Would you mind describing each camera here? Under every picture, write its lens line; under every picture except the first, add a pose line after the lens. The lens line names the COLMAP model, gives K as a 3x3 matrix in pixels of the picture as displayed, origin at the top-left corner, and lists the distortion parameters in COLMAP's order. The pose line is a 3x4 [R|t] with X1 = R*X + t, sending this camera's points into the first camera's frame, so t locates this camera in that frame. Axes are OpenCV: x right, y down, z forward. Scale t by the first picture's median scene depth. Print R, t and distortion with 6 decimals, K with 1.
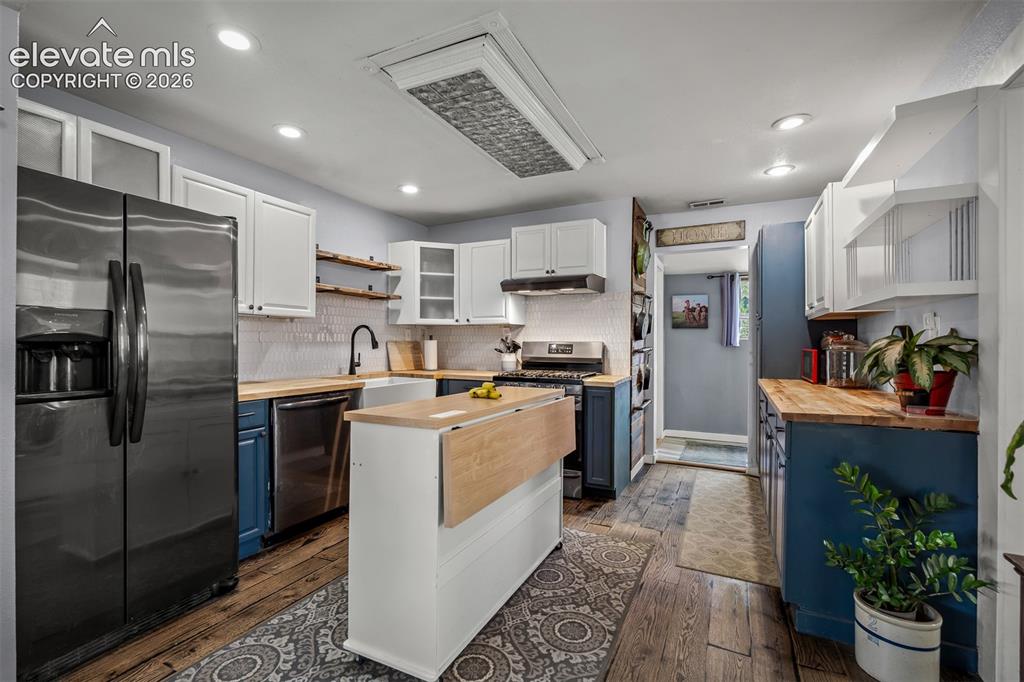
lens RADIAL K [[459.0, 0, 517.1], [0, 459.0, 344.1], [0, 0, 1]] dist [-0.009829, 0.001941]
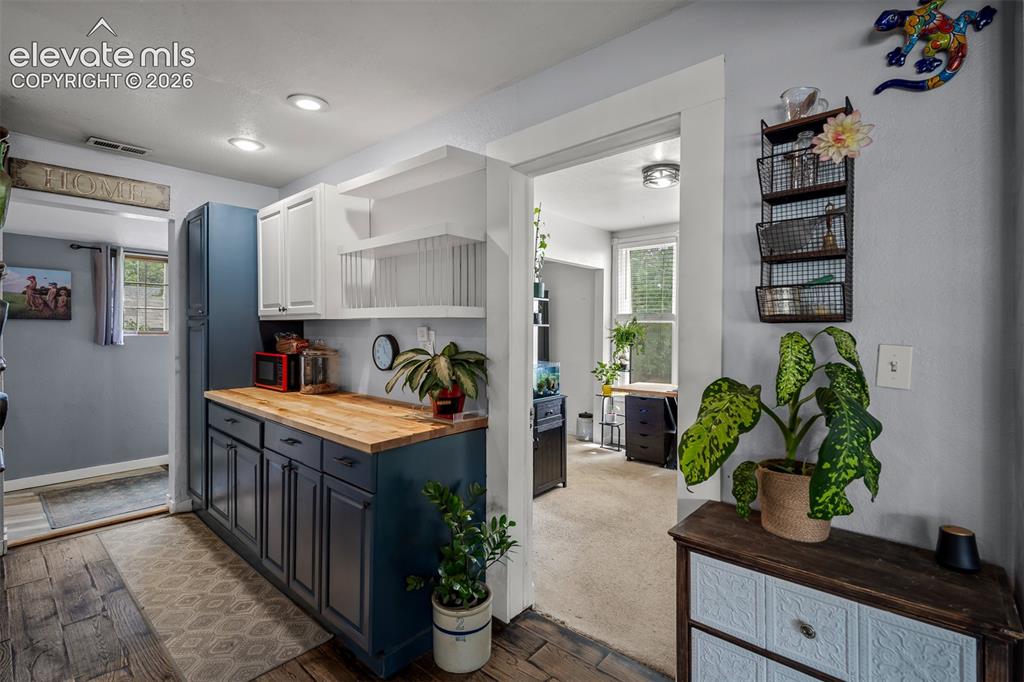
lens RADIAL K [[459.0, 0, 505.9], [0, 459.0, 332.4], [0, 0, 1]] dist [-0.009829, 0.001941]
pose [[0.278248, -0.011281, 0.960443, -0.089316], [-0.001897, 0.999923, 0.012294, -0.035914], [-0.960508, -0.005242, 0.278205, 0.246873]]
